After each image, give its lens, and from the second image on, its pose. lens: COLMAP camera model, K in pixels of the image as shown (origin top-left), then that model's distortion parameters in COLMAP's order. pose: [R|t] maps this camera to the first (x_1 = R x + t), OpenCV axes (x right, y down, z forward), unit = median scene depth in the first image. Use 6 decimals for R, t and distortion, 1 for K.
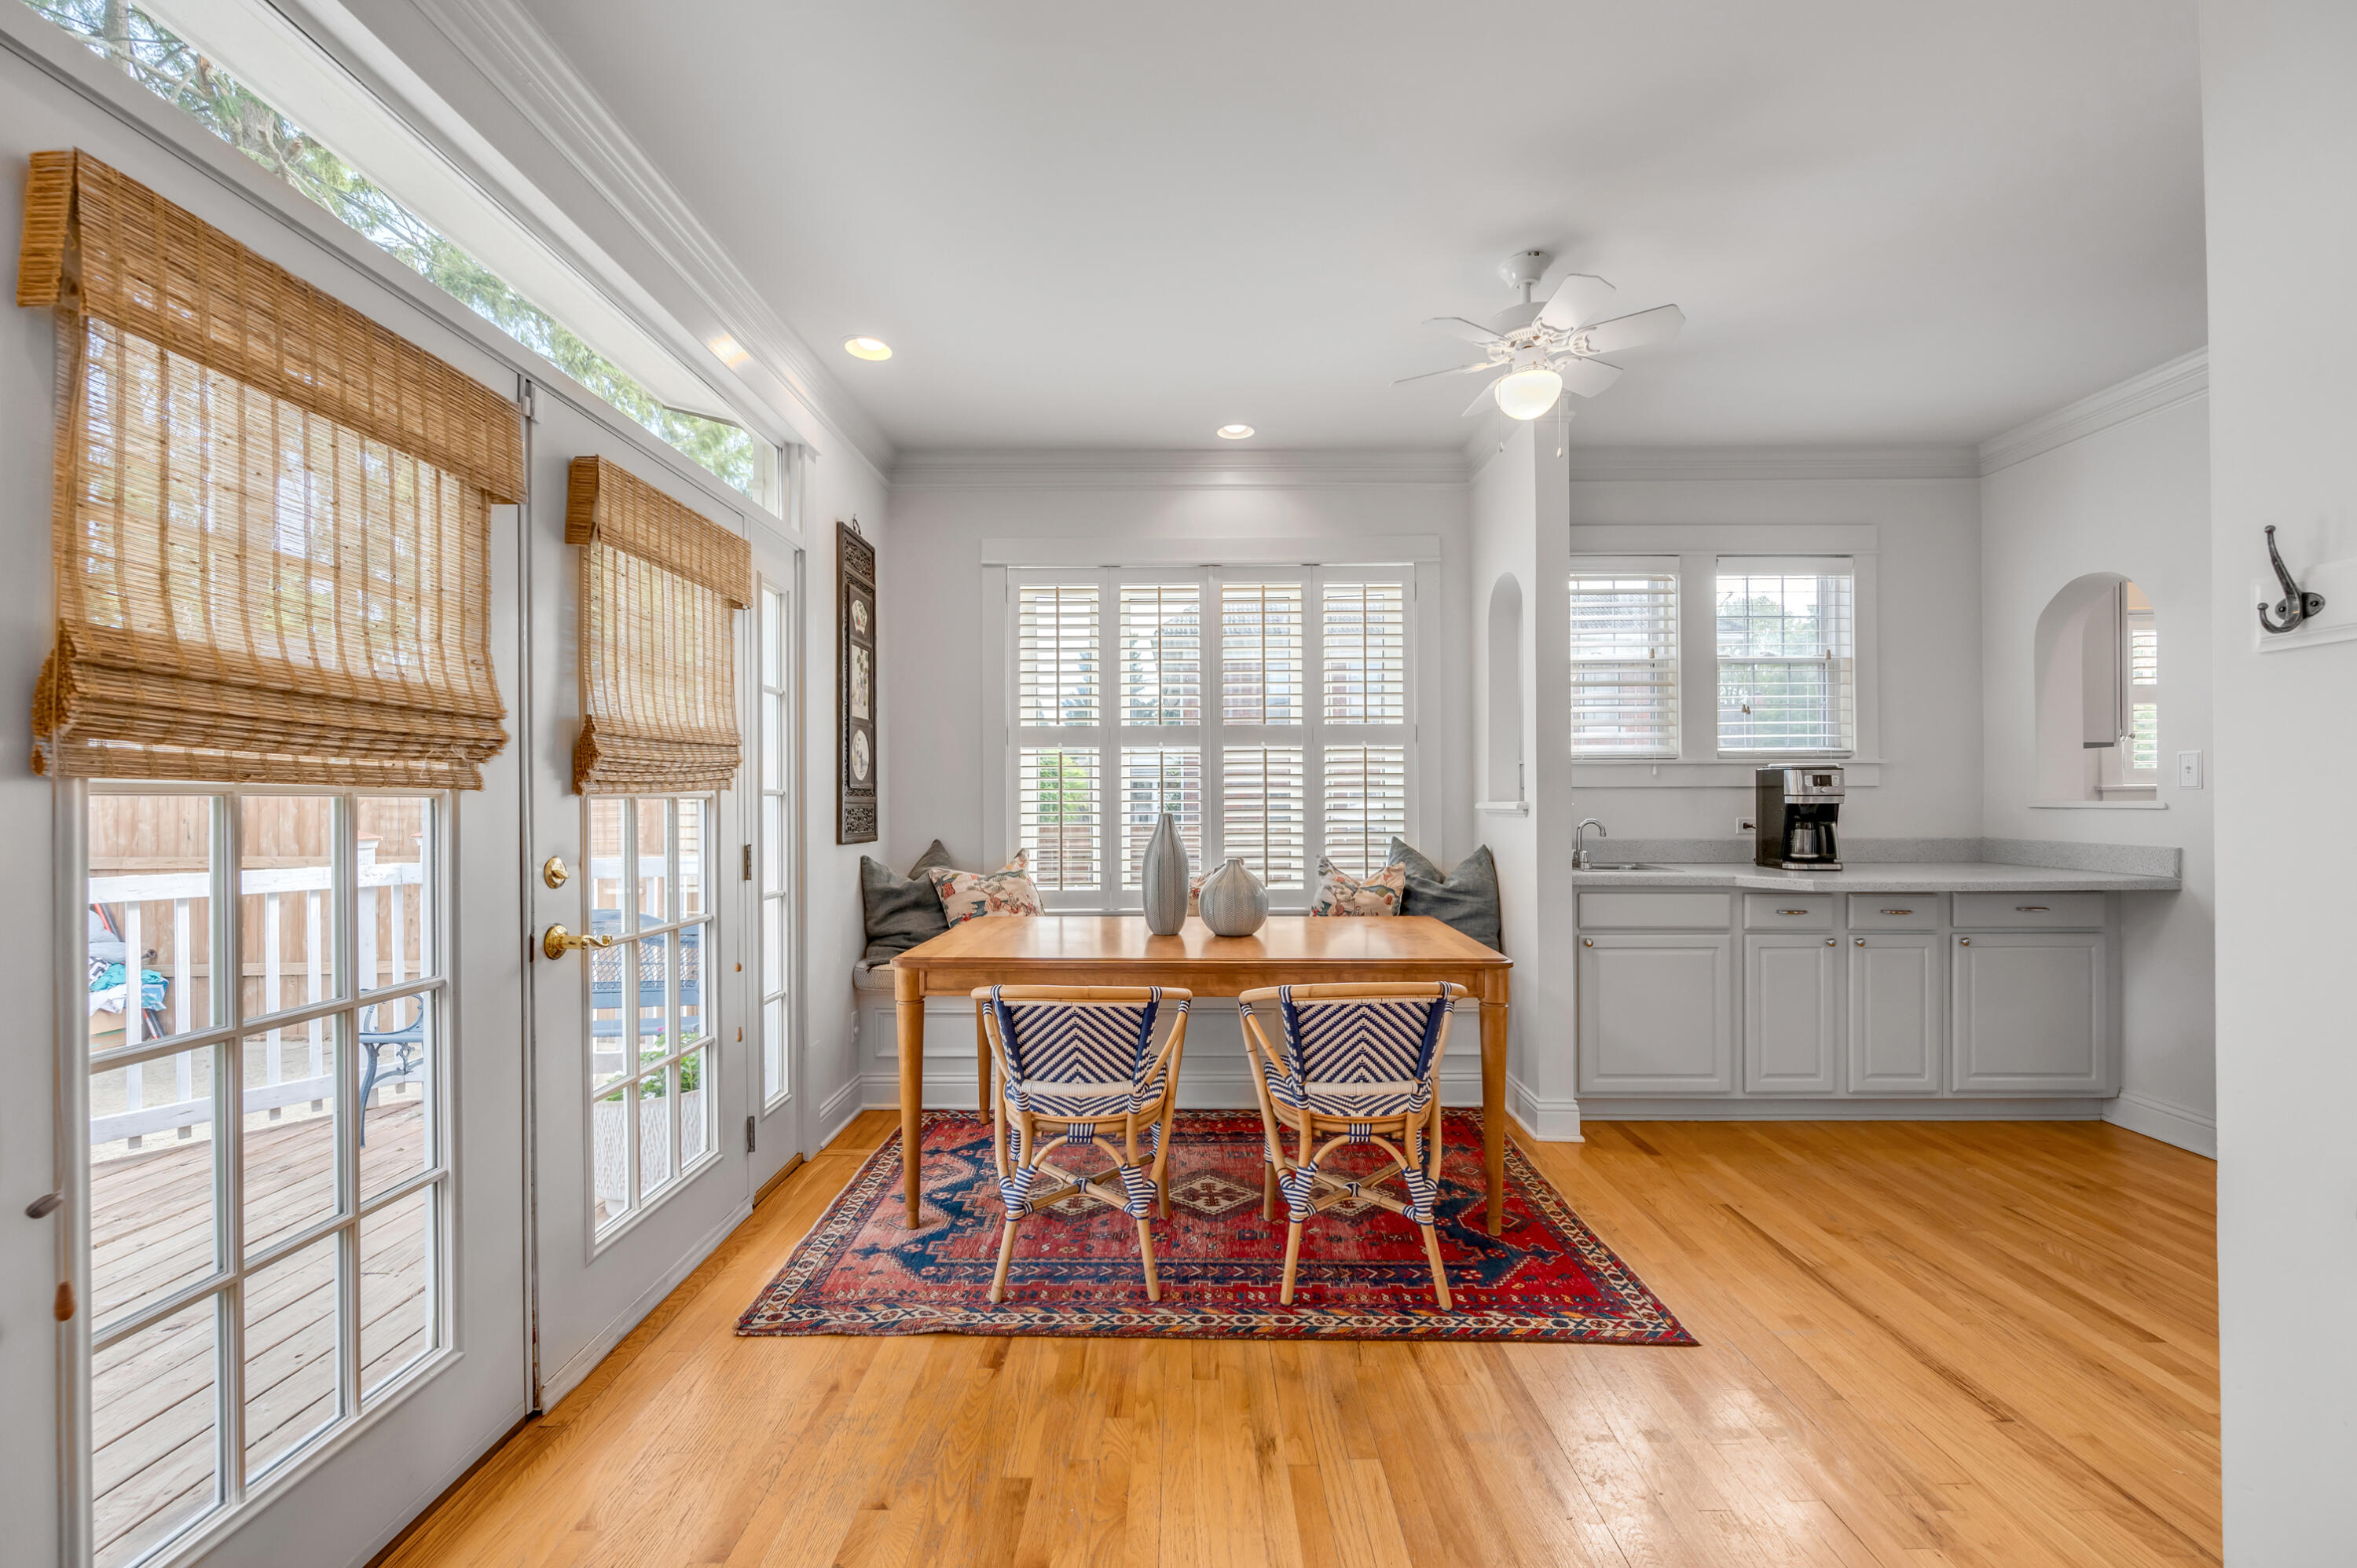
lens RADIAL K [[944.4, 0, 1177.3], [0, 944.4, 789.1], [0, 0, 1]] dist [-0.002601, -0.000111]
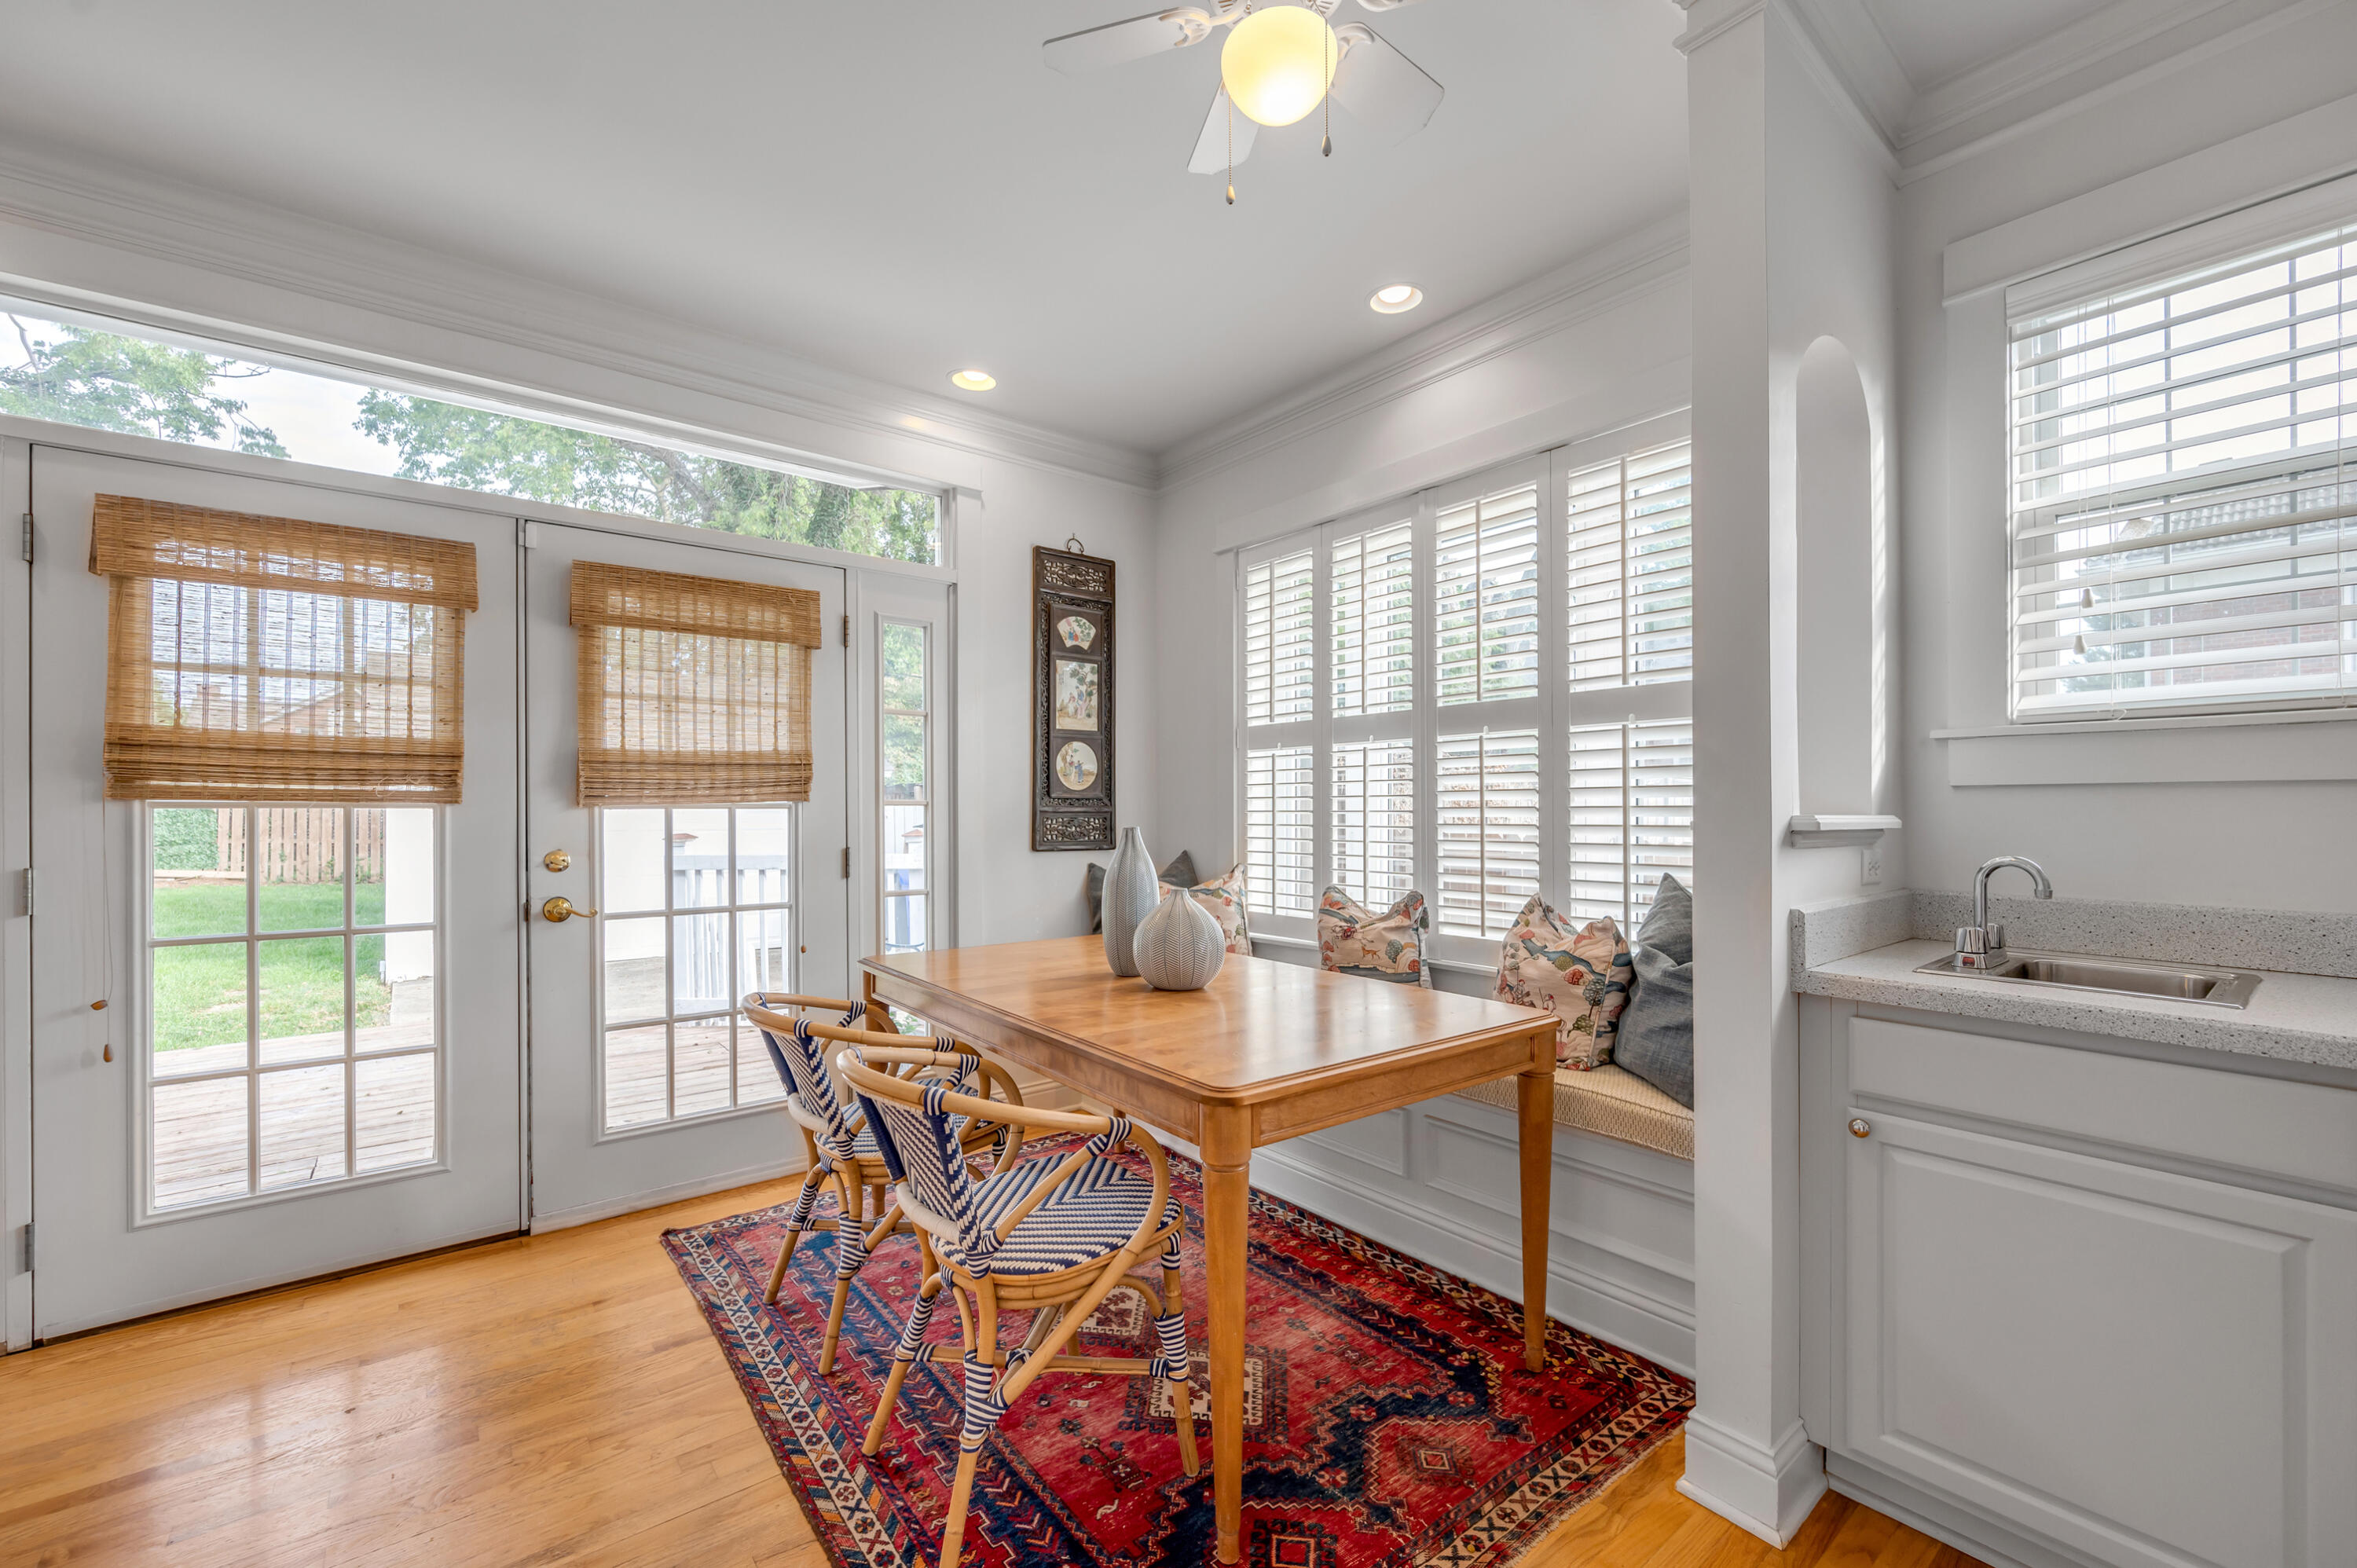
lens RADIAL K [[944.4, 0, 1182.7], [0, 944.4, 806.1], [0, 0, 1]] dist [-0.002601, -0.000111]
pose [[0.632010, 0.000002, -0.774960, 0.579378], [0.008617, 0.999938, 0.007030, 0.001975], [0.774912, -0.011121, 0.631971, 0.462902]]
